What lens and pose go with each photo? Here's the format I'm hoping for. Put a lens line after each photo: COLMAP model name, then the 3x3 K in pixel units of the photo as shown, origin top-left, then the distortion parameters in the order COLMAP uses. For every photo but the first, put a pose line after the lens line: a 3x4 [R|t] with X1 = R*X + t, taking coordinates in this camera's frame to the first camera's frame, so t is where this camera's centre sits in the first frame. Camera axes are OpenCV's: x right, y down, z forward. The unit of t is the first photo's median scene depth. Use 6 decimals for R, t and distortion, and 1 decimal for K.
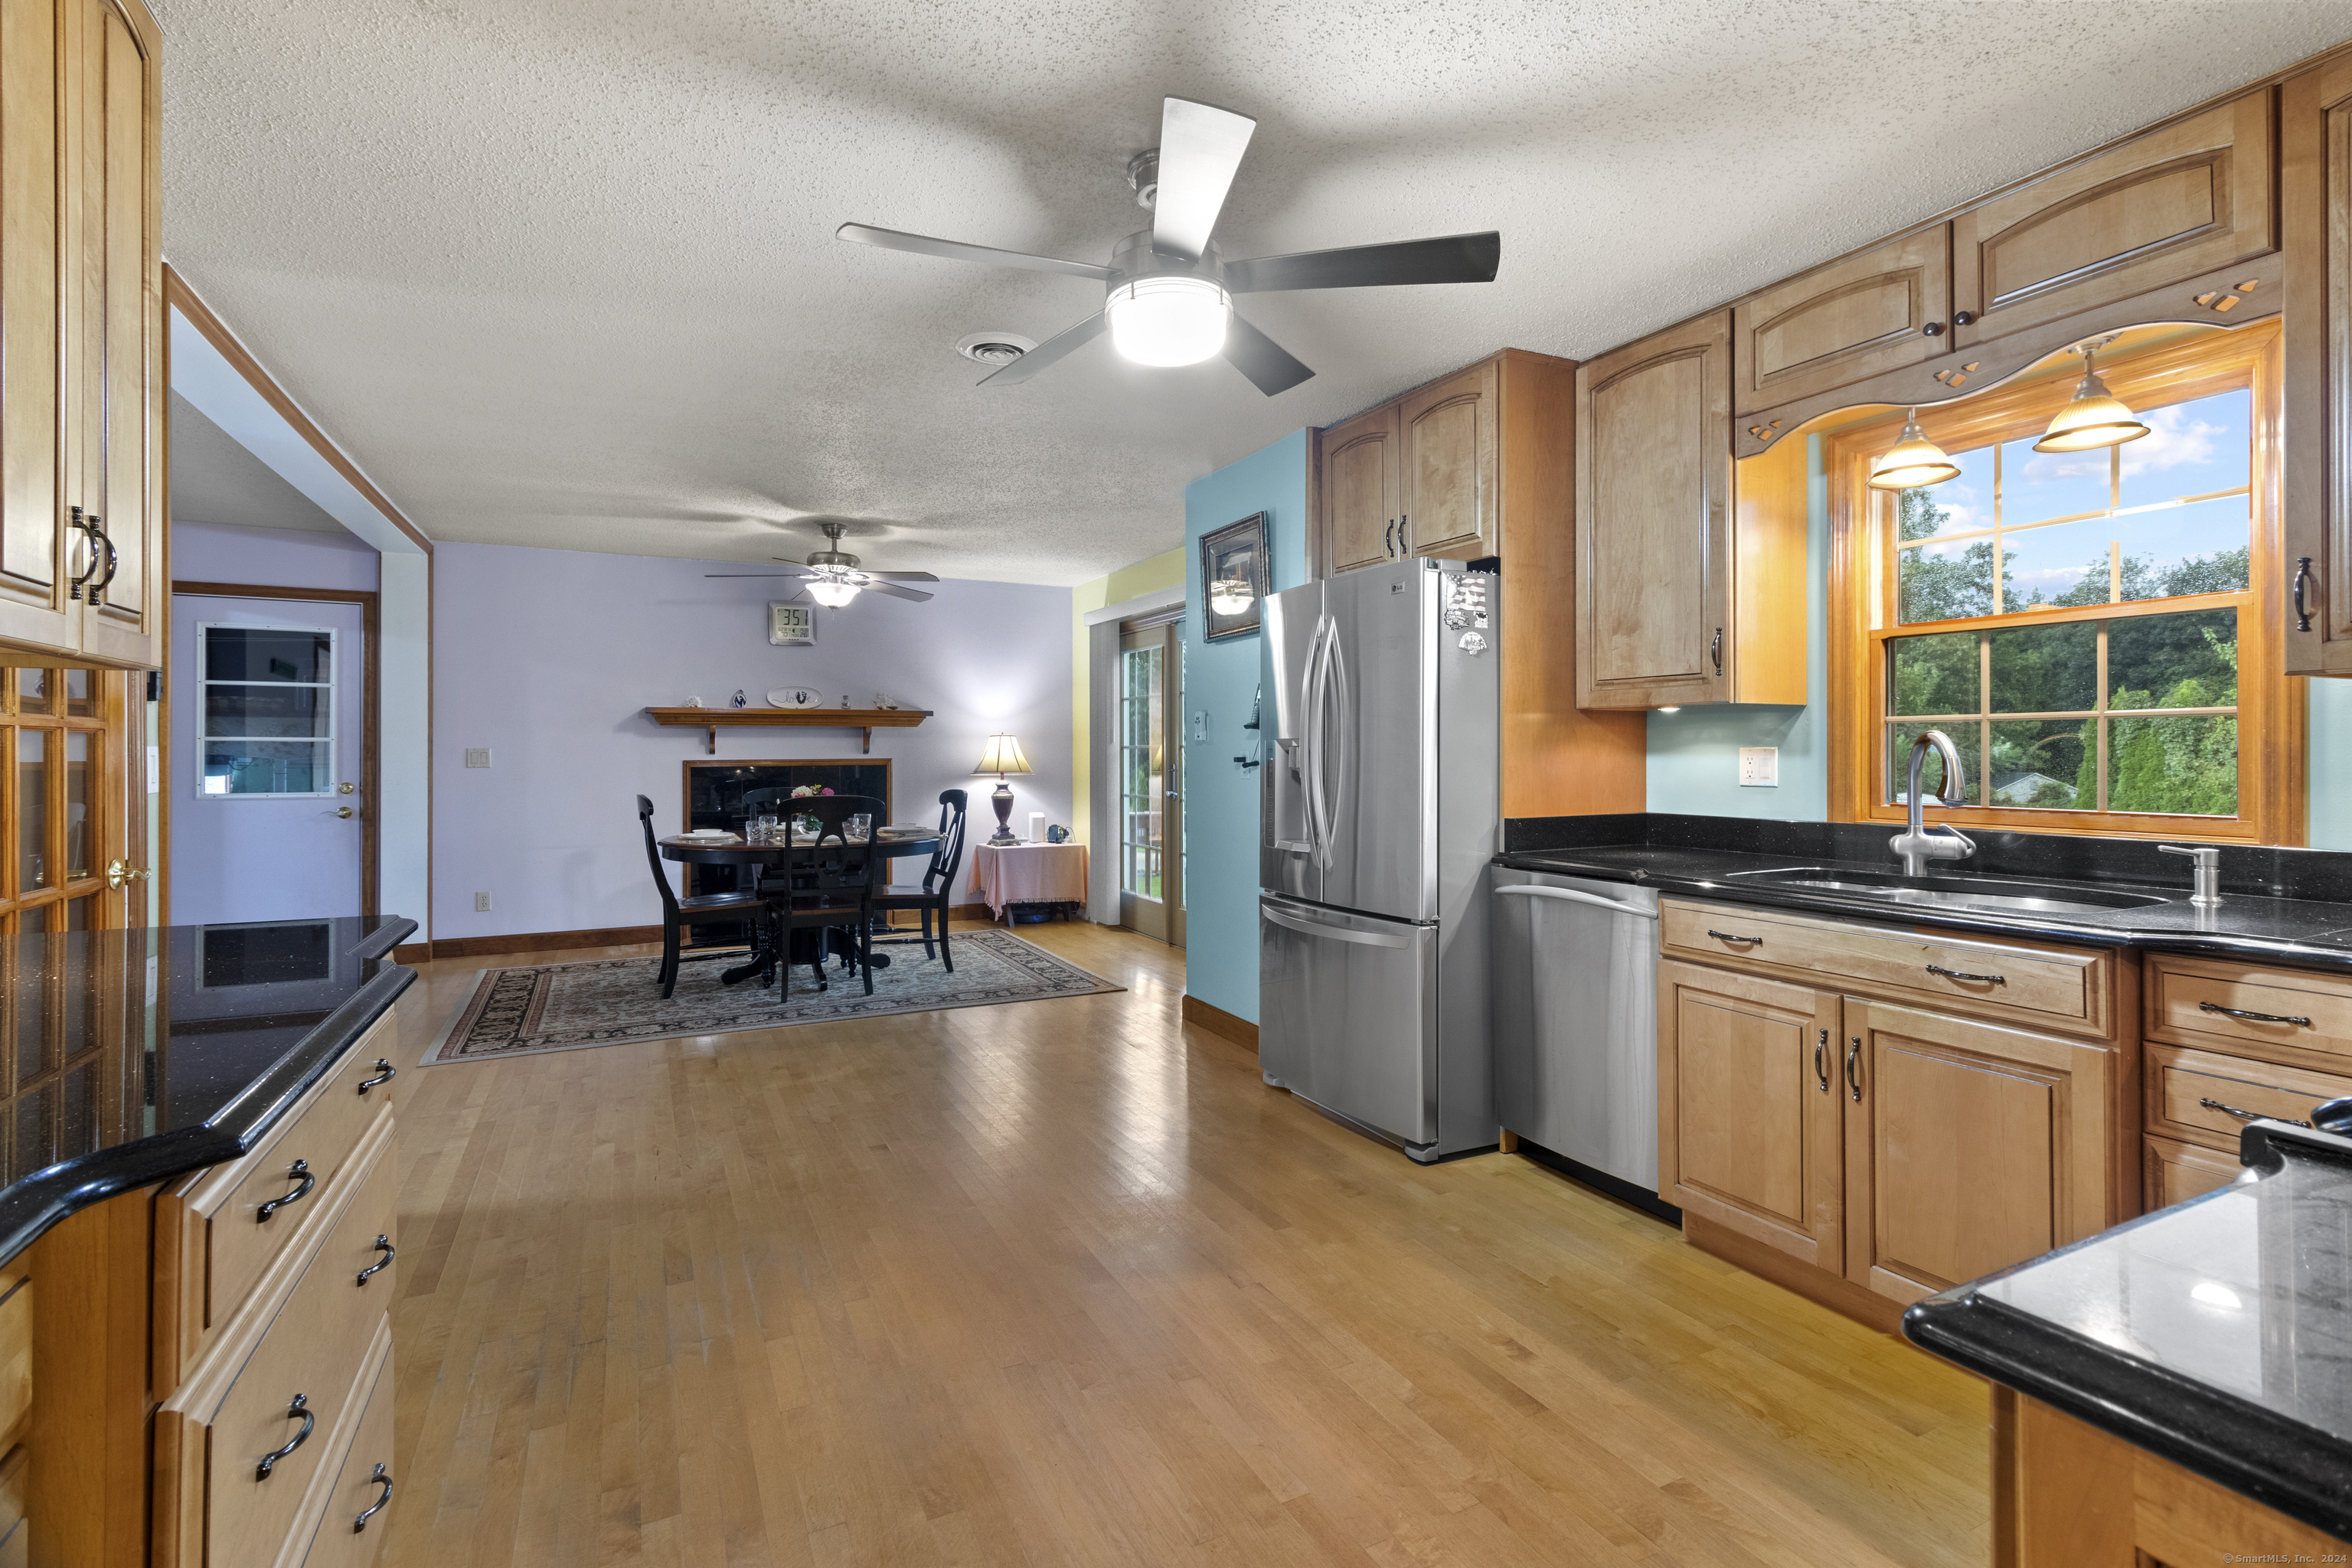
lens RADIAL K [[1092.0, 0, 1169.2], [0, 1092.0, 760.9], [0, 0, 1]] dist [-0.001202, 0.000293]
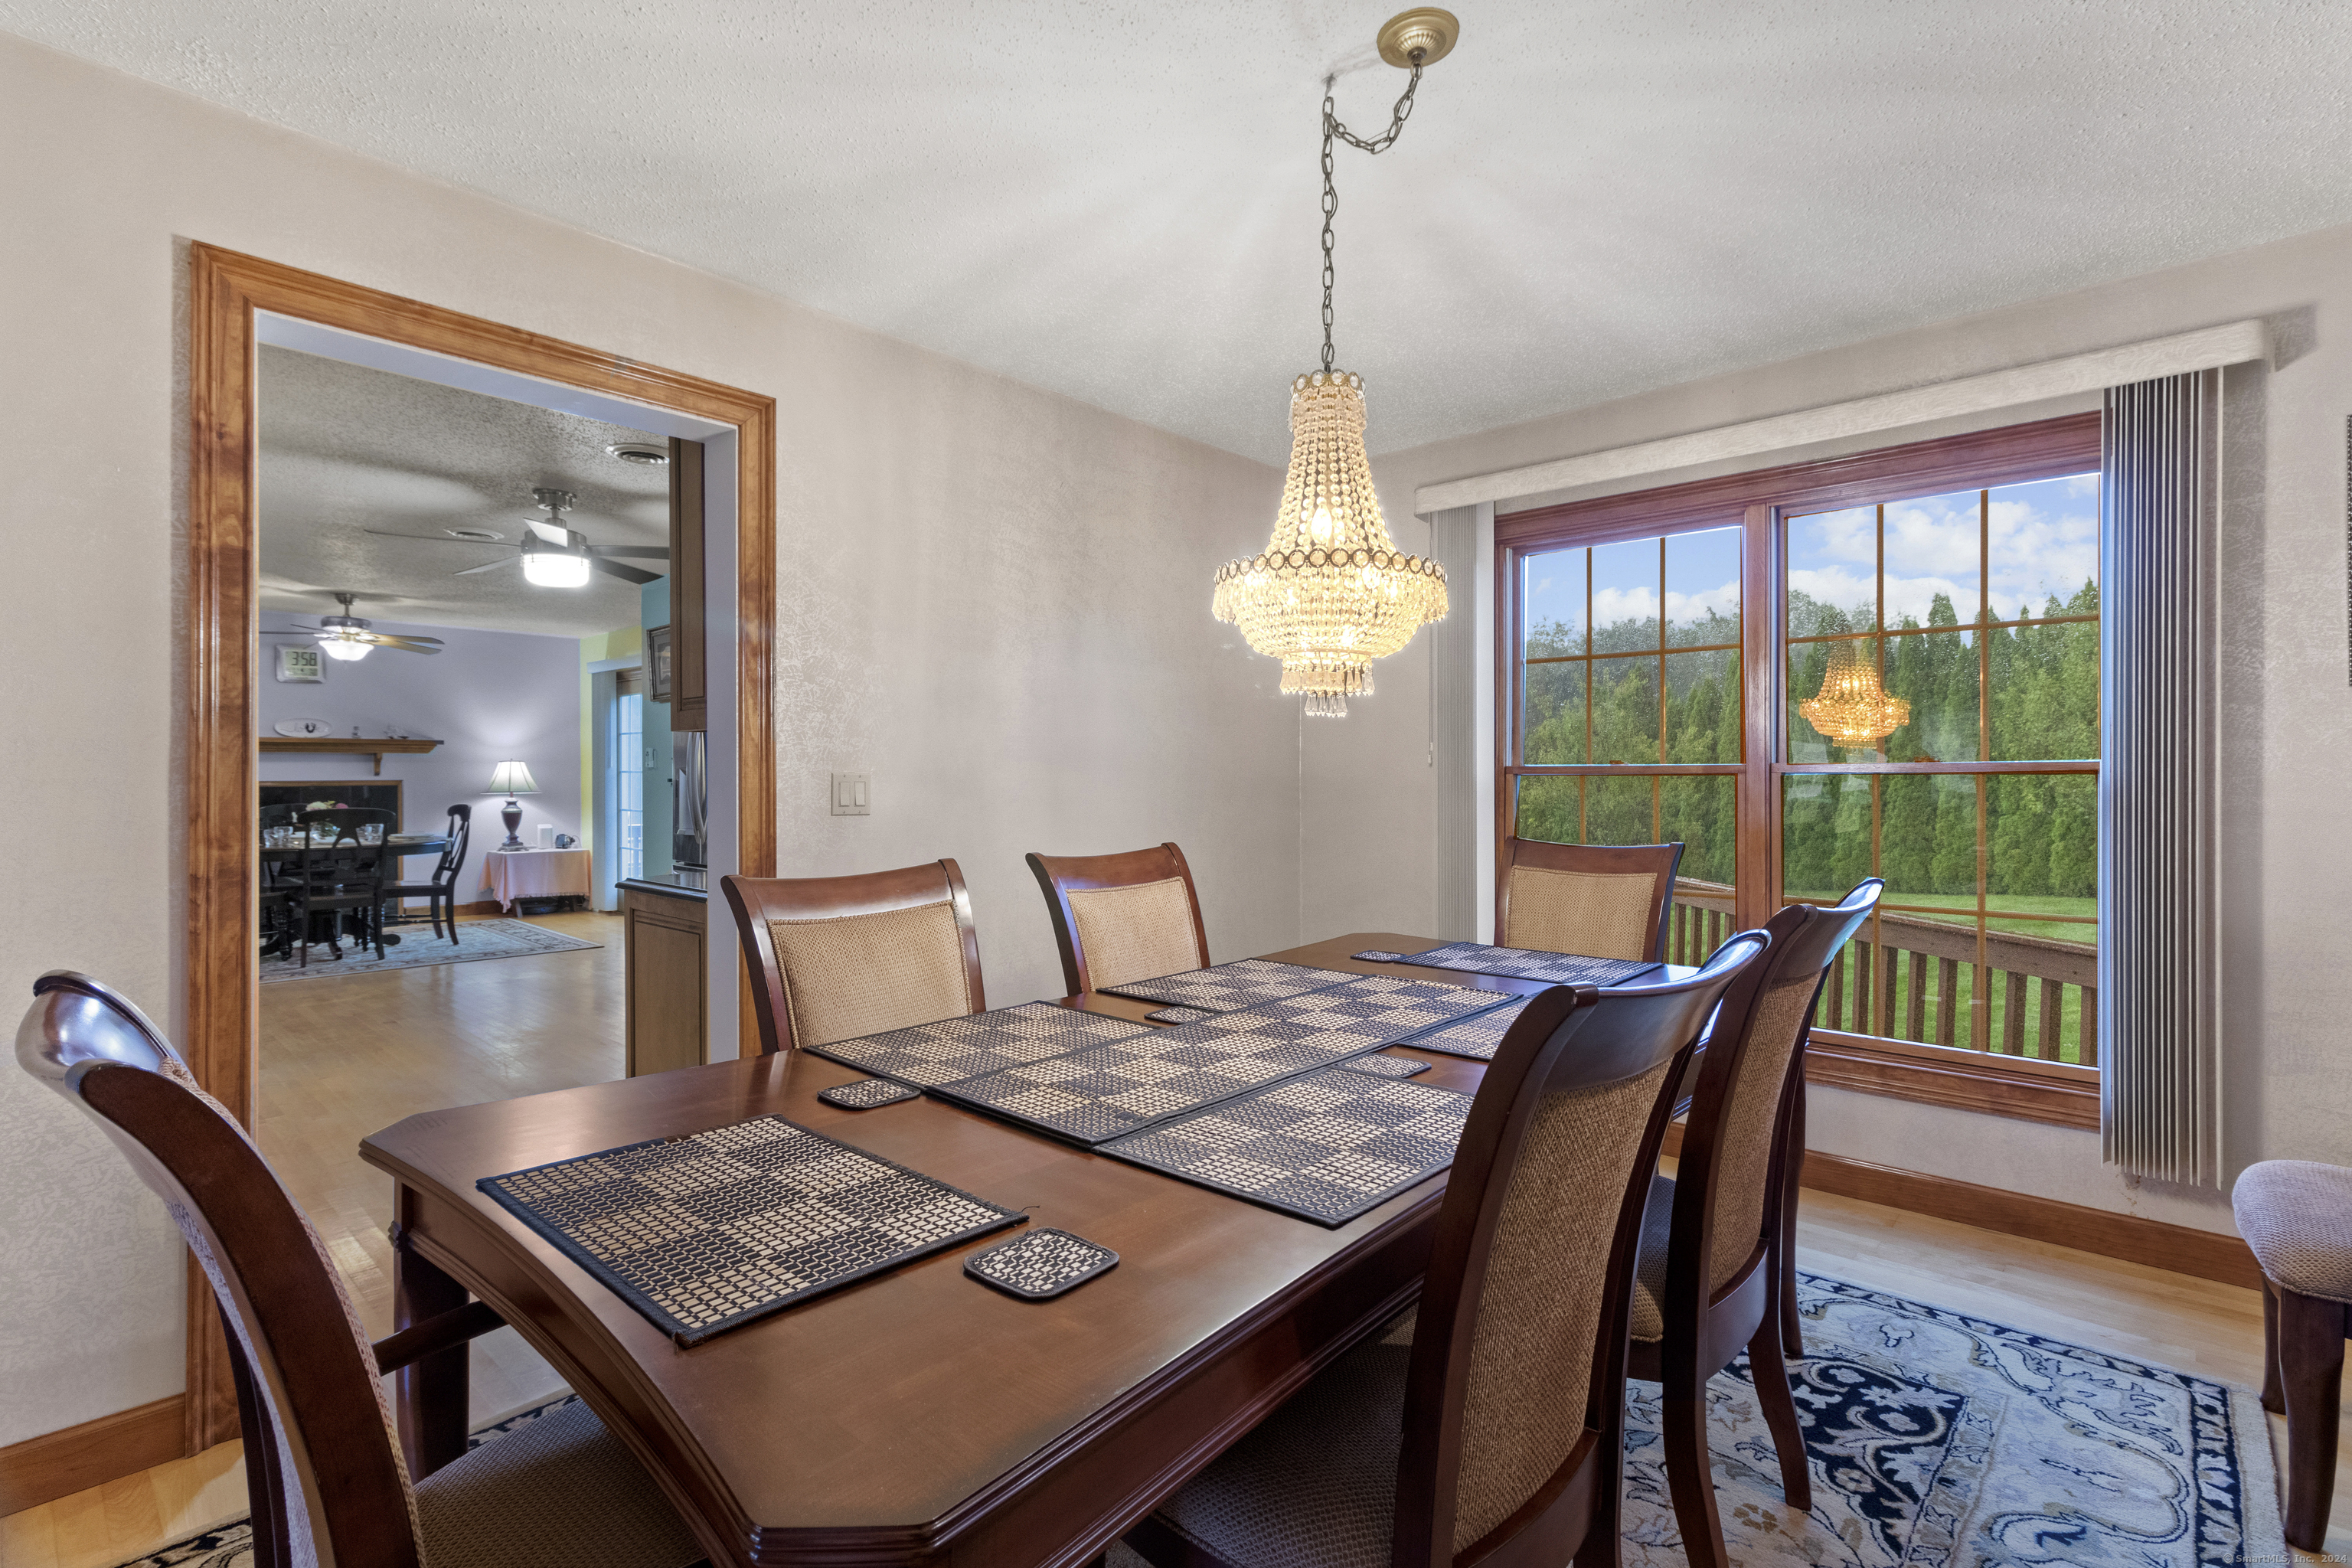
lens RADIAL K [[1099.4, 0, 1176.0], [0, 1099.4, 784.0], [0, 0, 1]] dist [0.003959, 0.000357]
pose [[0.935842, -0.002345, 0.352411, 0.133450], [0.001765, 0.999997, 0.001968, 0.001694], [-0.352414, -0.001220, 0.935843, -0.503823]]
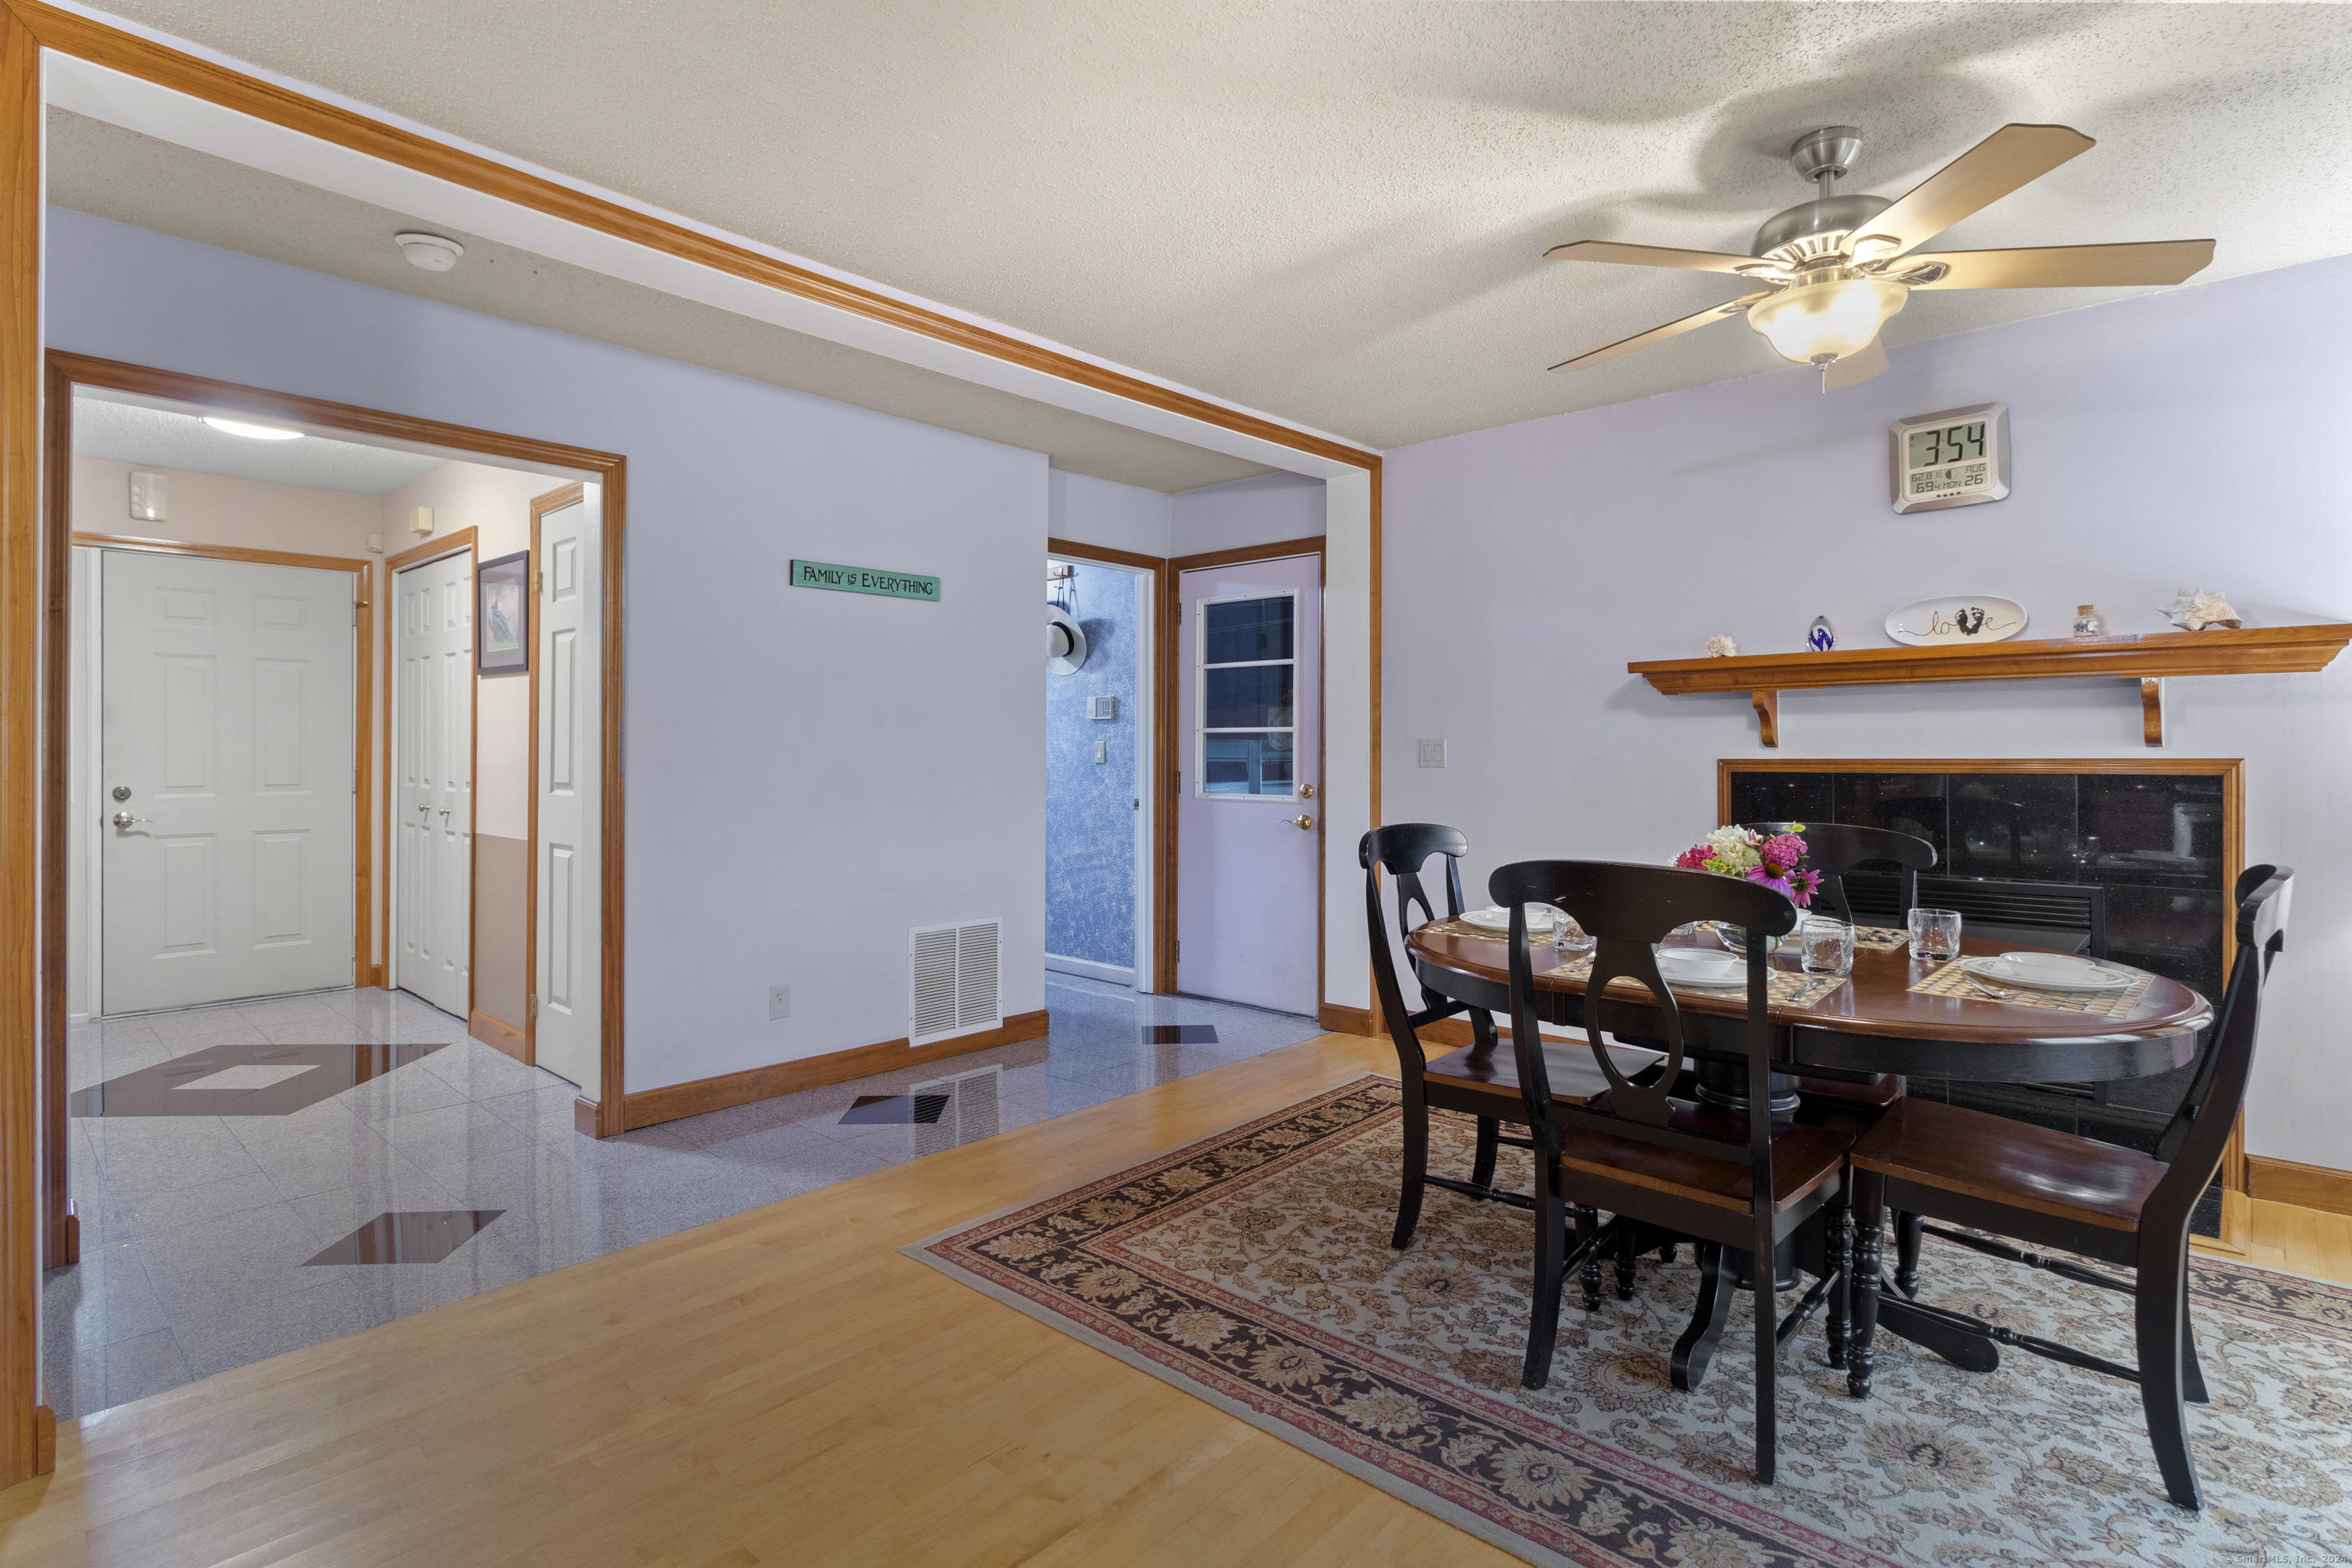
lens RADIAL K [[1158.3, 0, 1178.1], [0, 1158.3, 760.7], [0, 0, 1]] dist [-0.002310, -0.000773]
pose [[0.359778, 0.010026, -0.932984, -0.011770], [-0.002989, 0.999950, 0.009593, -0.004659], [0.933033, -0.000663, 0.359789, 0.616764]]
